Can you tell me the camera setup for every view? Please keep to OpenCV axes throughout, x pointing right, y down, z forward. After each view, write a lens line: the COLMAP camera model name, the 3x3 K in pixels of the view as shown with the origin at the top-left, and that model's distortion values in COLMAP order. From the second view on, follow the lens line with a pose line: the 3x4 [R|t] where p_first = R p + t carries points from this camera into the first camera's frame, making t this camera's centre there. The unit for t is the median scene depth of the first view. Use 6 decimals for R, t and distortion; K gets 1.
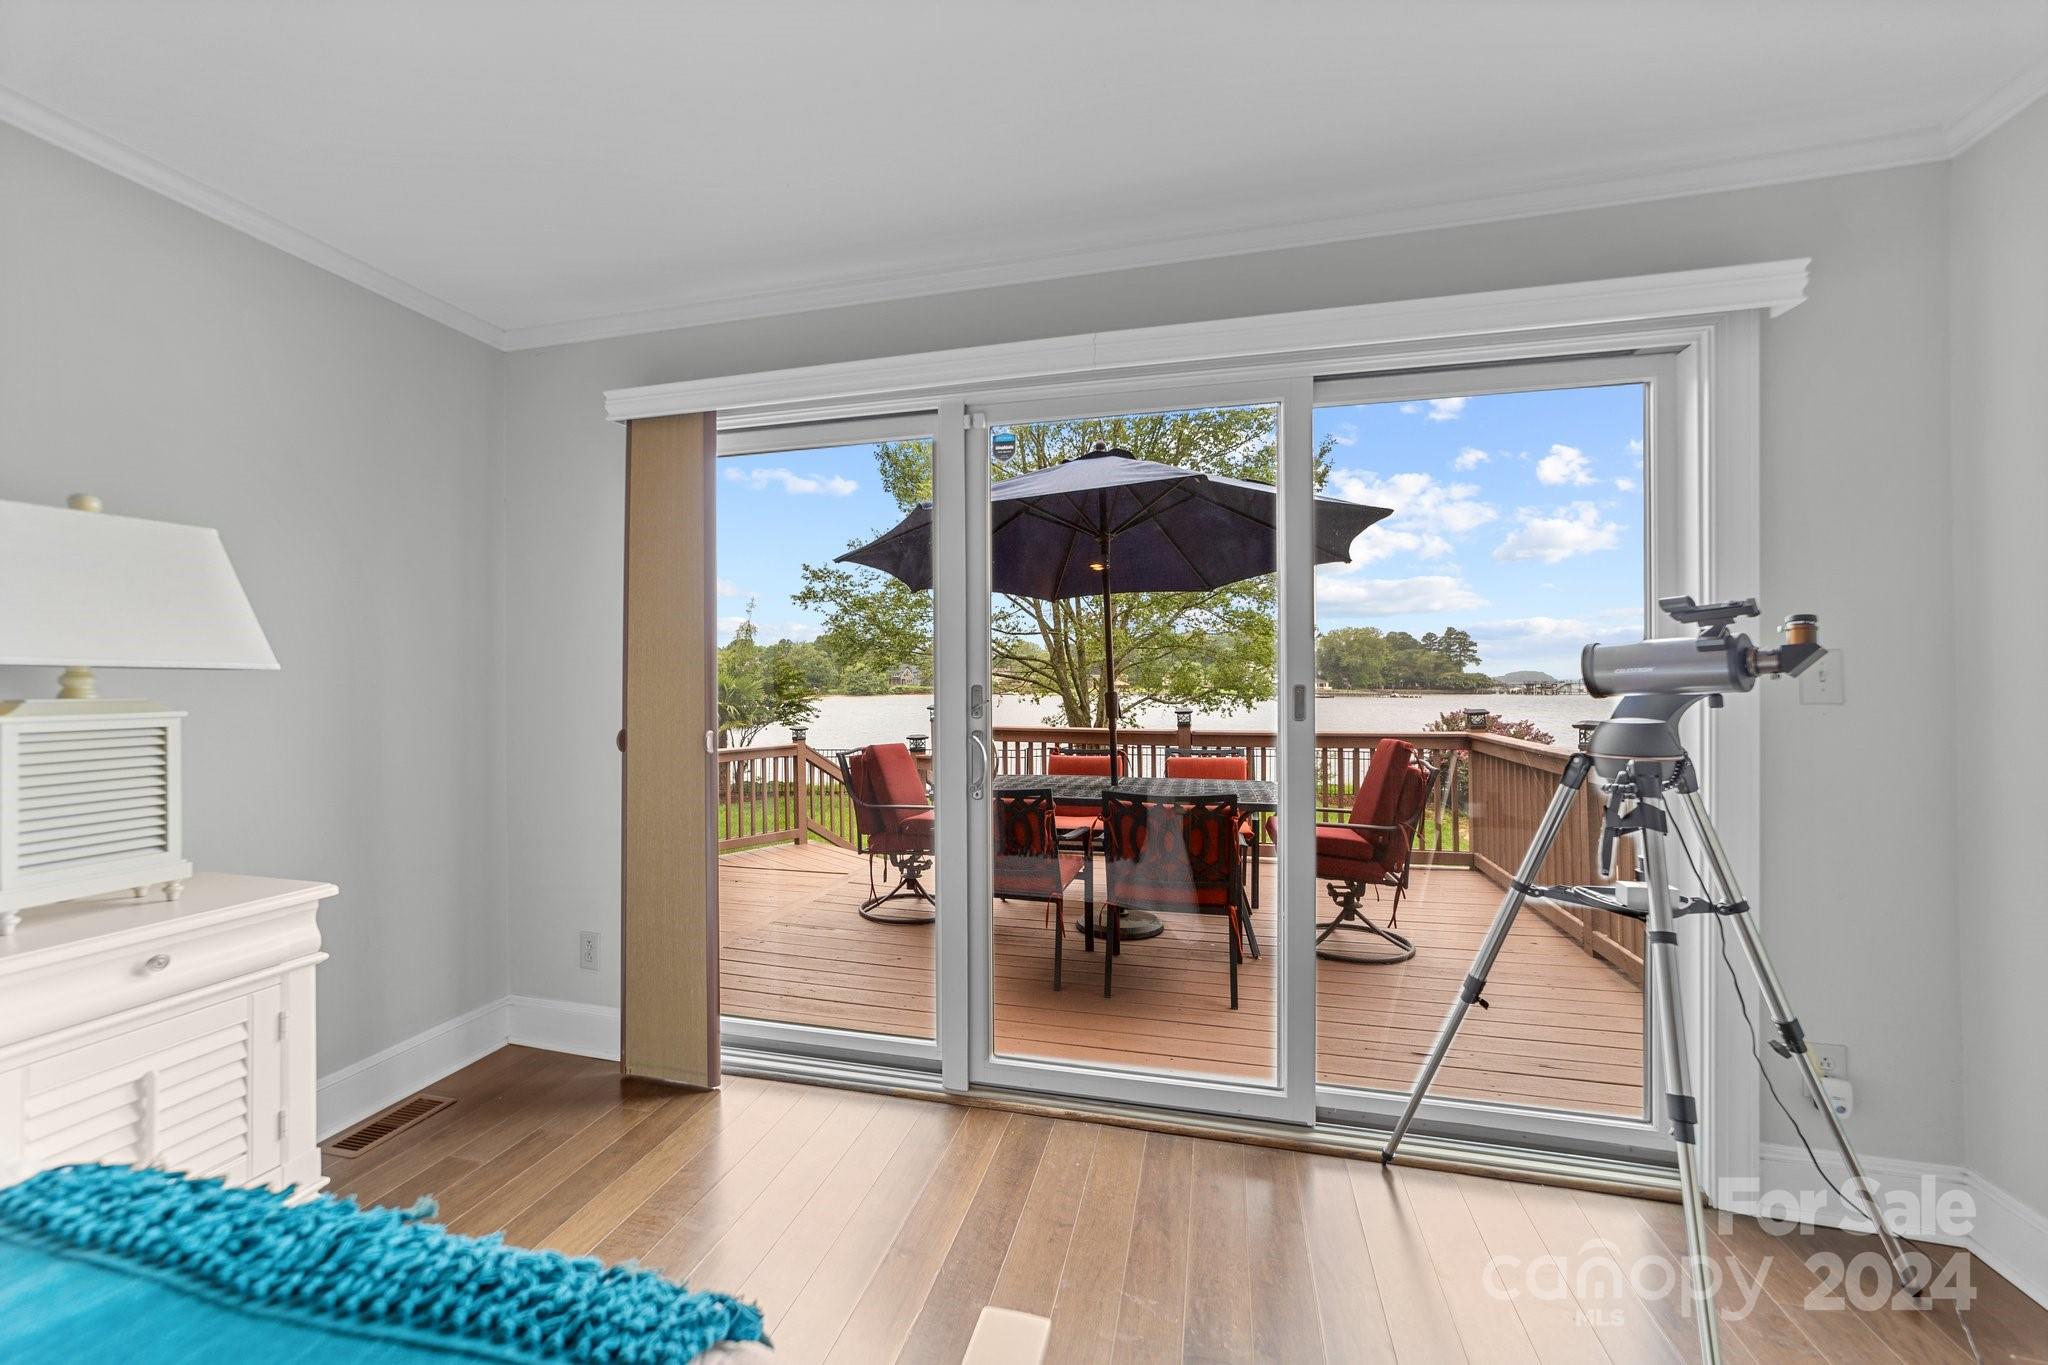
lens RADIAL K [[791.6, 0, 1013.3], [0, 791.6, 687.0], [0, 0, 1]] dist [-0.013204, 0.006013]
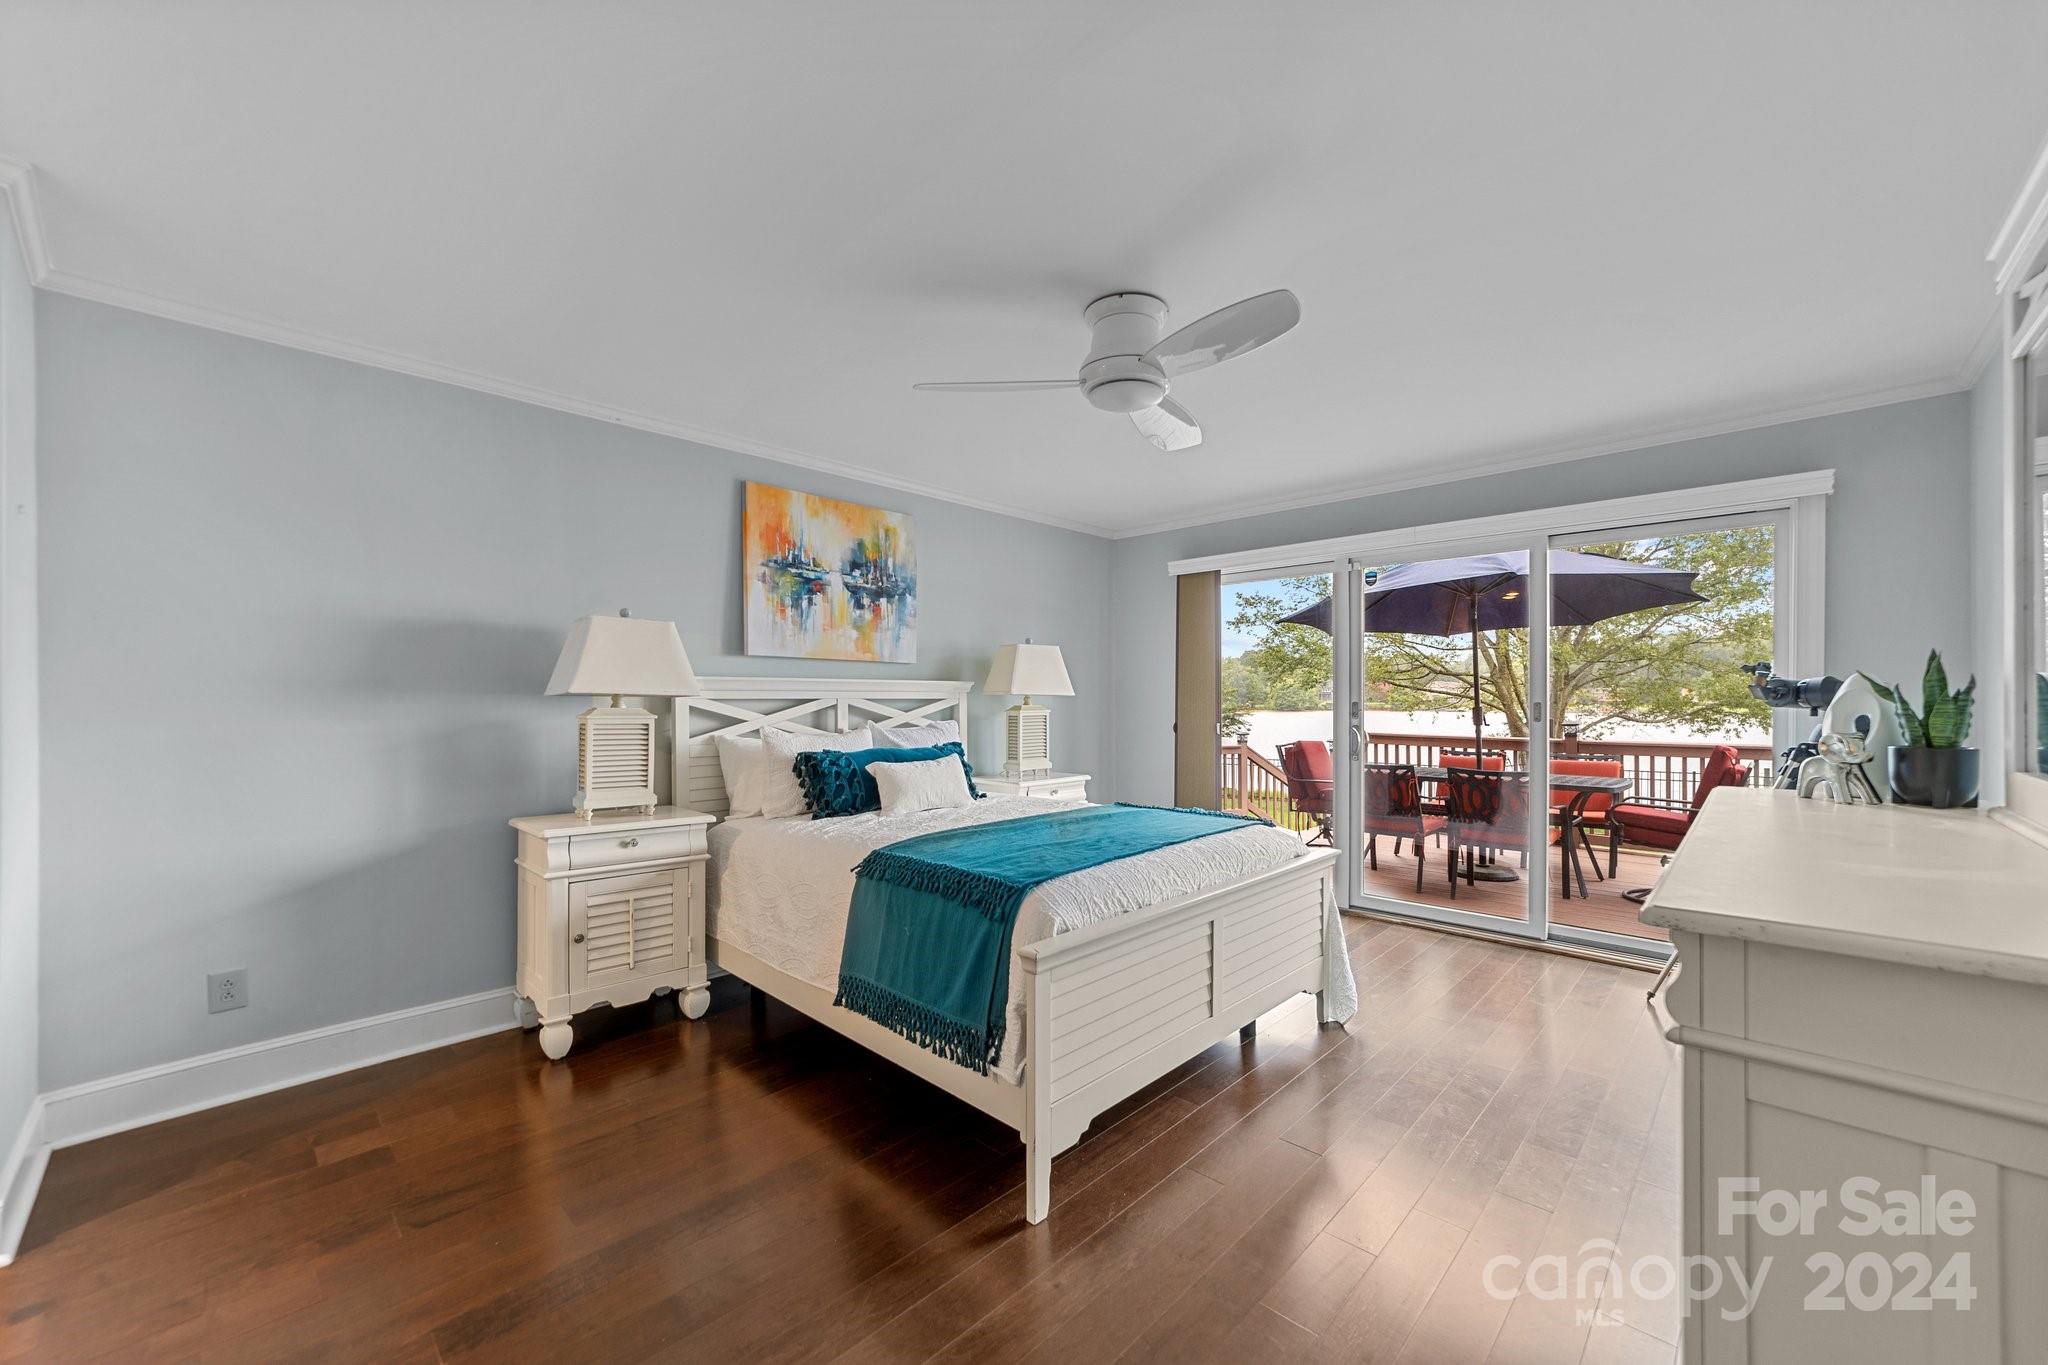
lens RADIAL K [[791.6, 0, 1014.7], [0, 791.6, 699.2], [0, 0, 1]] dist [-0.013204, 0.006013]
pose [[0.865582, 0.001232, -0.500766, 0.092762], [-0.003244, 0.999990, -0.003147, -0.000125], [0.500757, 0.004349, 0.865577, -0.504970]]
